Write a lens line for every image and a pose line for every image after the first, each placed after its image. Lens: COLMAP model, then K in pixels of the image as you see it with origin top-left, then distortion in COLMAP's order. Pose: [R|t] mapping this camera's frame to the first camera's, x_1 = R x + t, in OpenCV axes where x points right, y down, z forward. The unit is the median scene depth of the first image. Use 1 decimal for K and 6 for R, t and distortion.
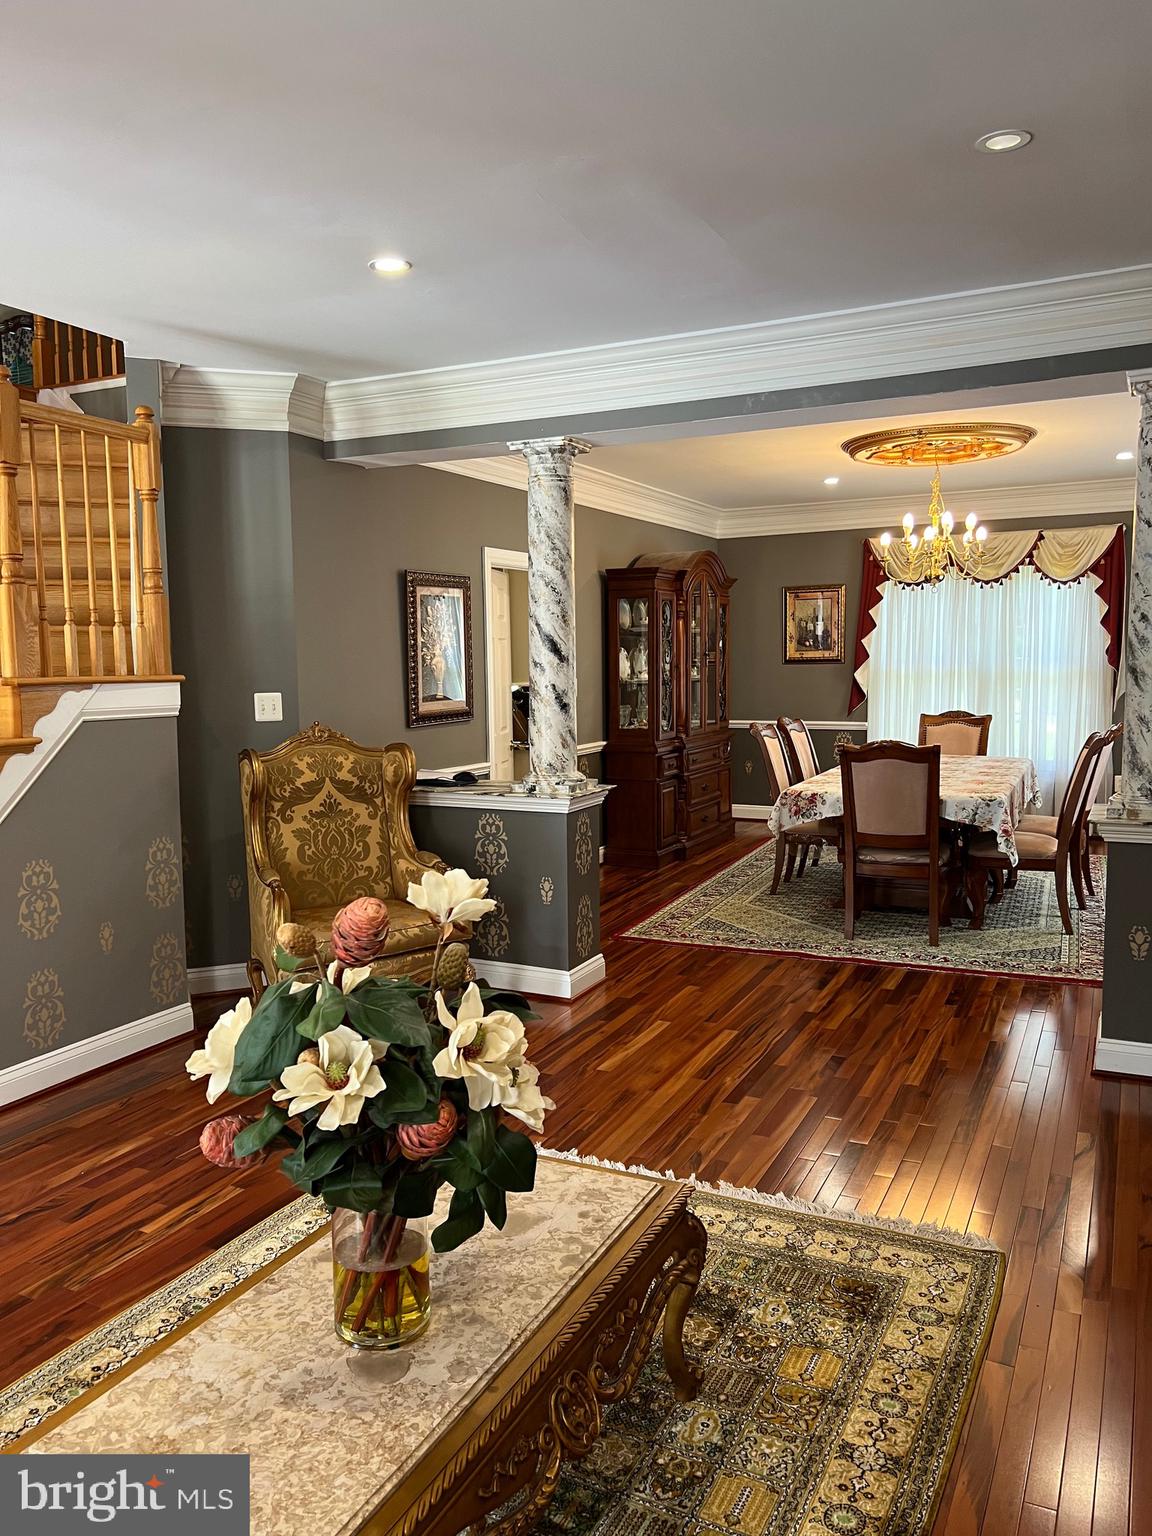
lens RADIAL K [[1153.8, 0, 560.7], [0, 1153.8, 770.6], [0, 0, 1]] dist [0.041780, -0.068822]
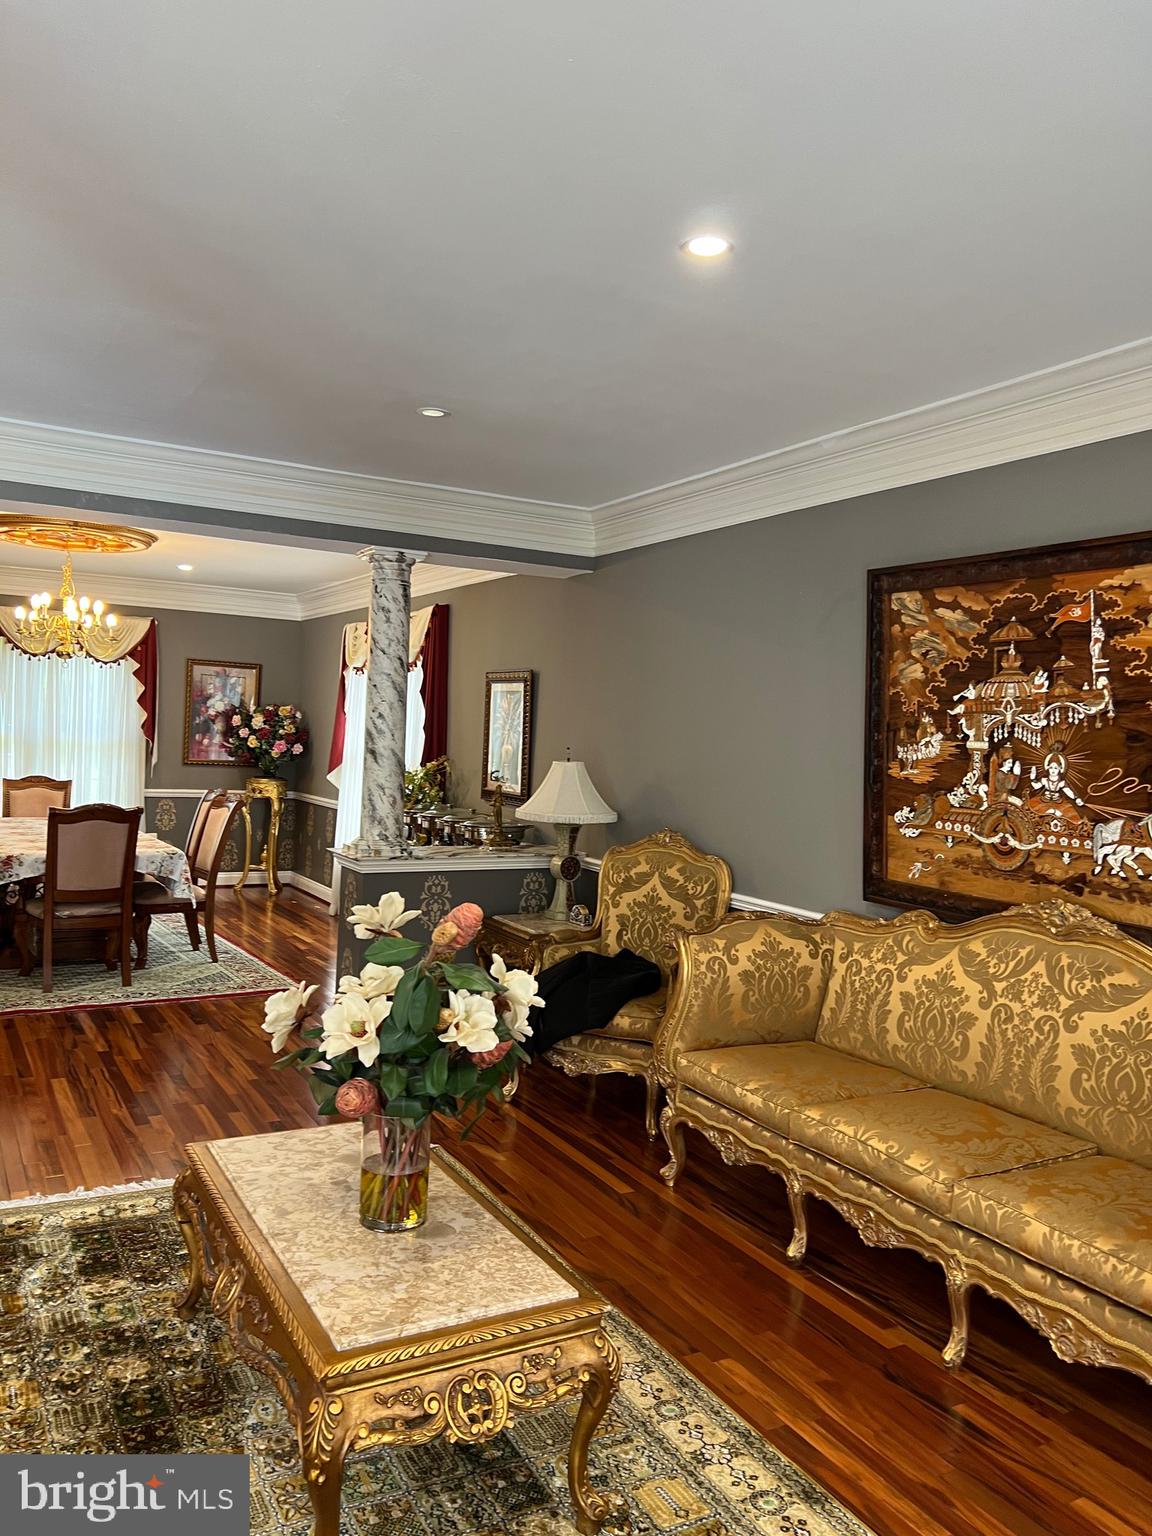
lens RADIAL K [[1153.8, 0, 581.3], [0, 1153.8, 761.7], [0, 0, 1]] dist [0.041780, -0.068822]
pose [[0.550516, 0.021603, 0.834545, -0.252614], [0.030832, 0.998457, -0.046185, -0.000274], [-0.834255, 0.051157, 0.549001, 0.003399]]
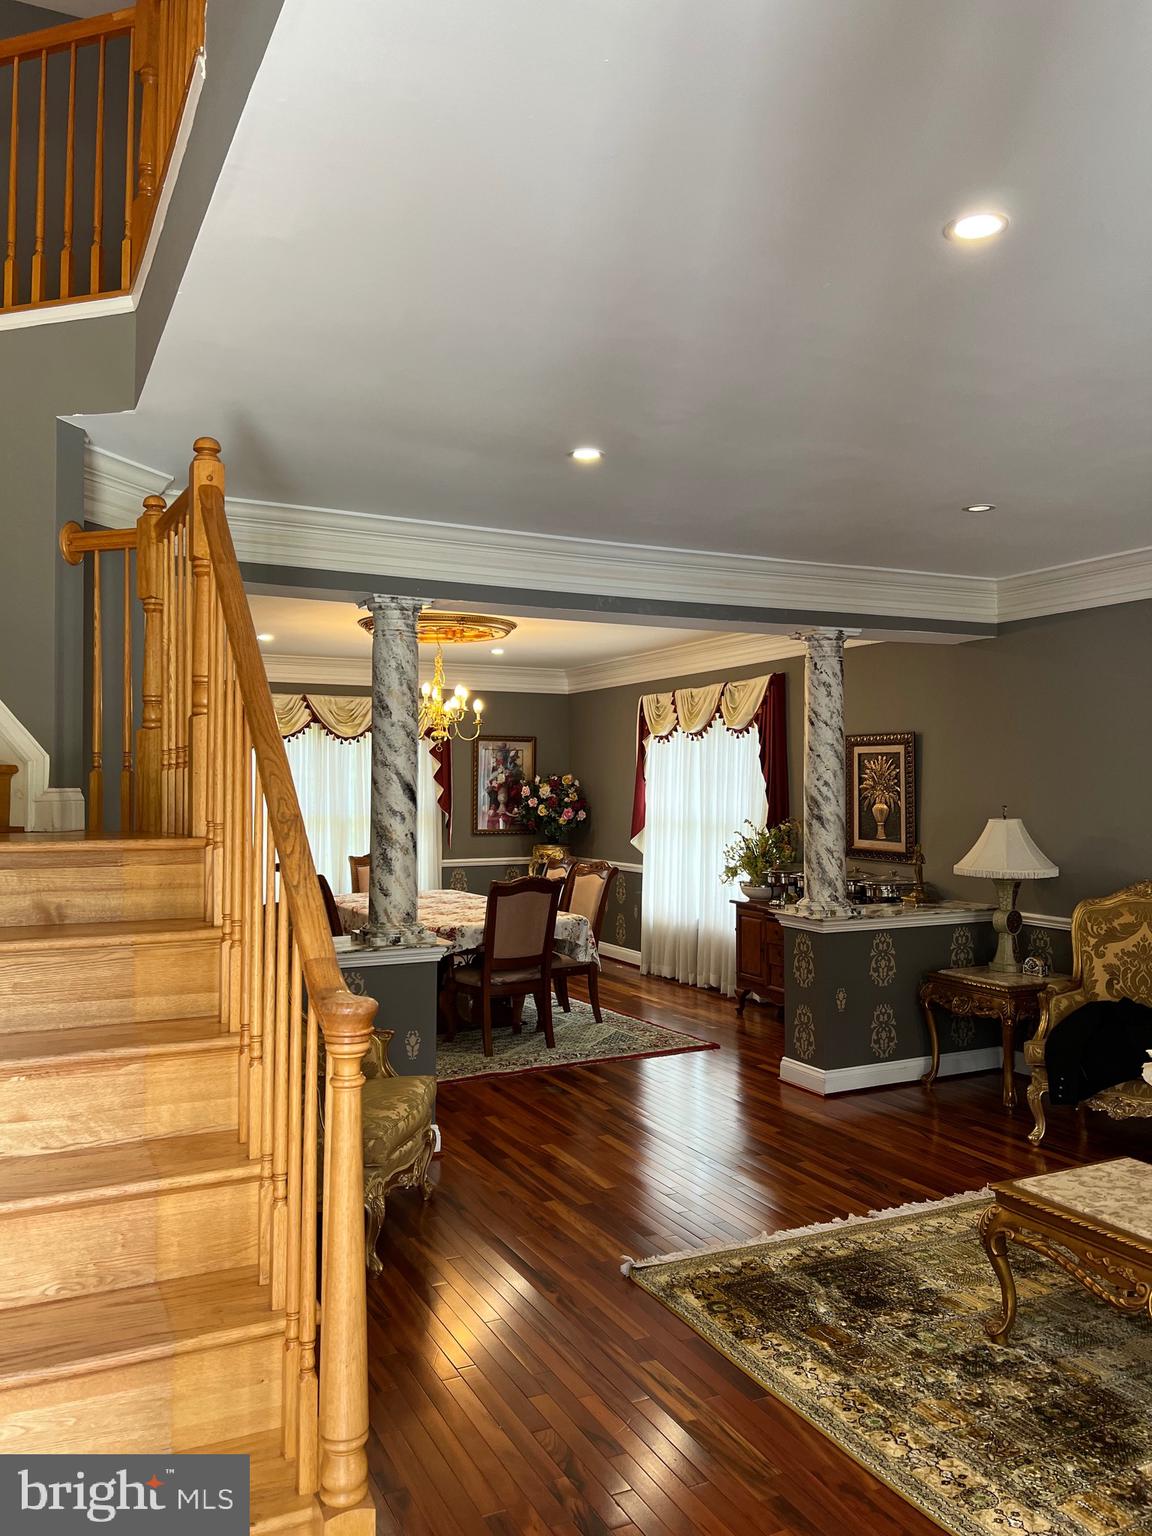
lens RADIAL K [[1153.8, 0, 568.9], [0, 1153.8, 756.5], [0, 0, 1]] dist [0.041780, -0.068822]
pose [[0.602595, 0.036899, 0.797194, -0.419031], [0.070883, 0.992508, -0.099520, -0.017688], [-0.794893, 0.116478, 0.595465, 0.161104]]
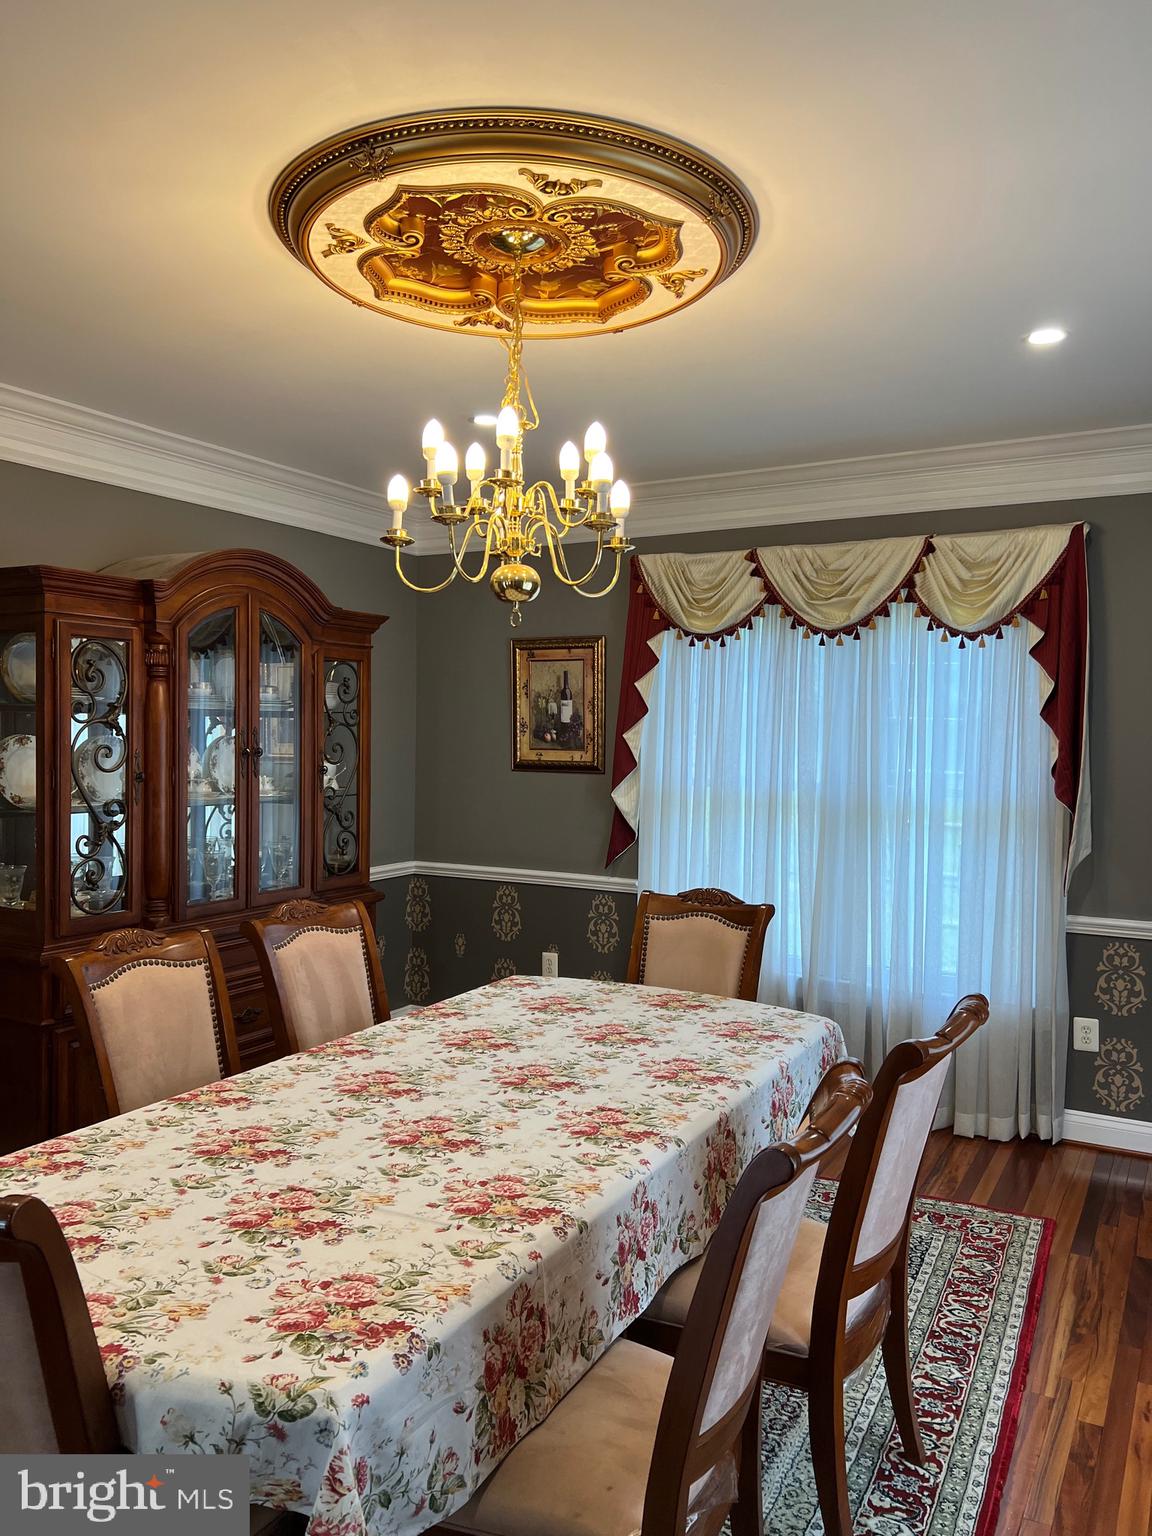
lens RADIAL K [[1153.8, 0, 523.7], [0, 1153.8, 763.1], [0, 0, 1]] dist [0.041780, -0.068822]
pose [[0.996437, 0.026964, -0.079914, 0.281494], [-0.032636, 0.996975, -0.070542, -0.062855], [0.077770, 0.072899, 0.994303, 0.480479]]
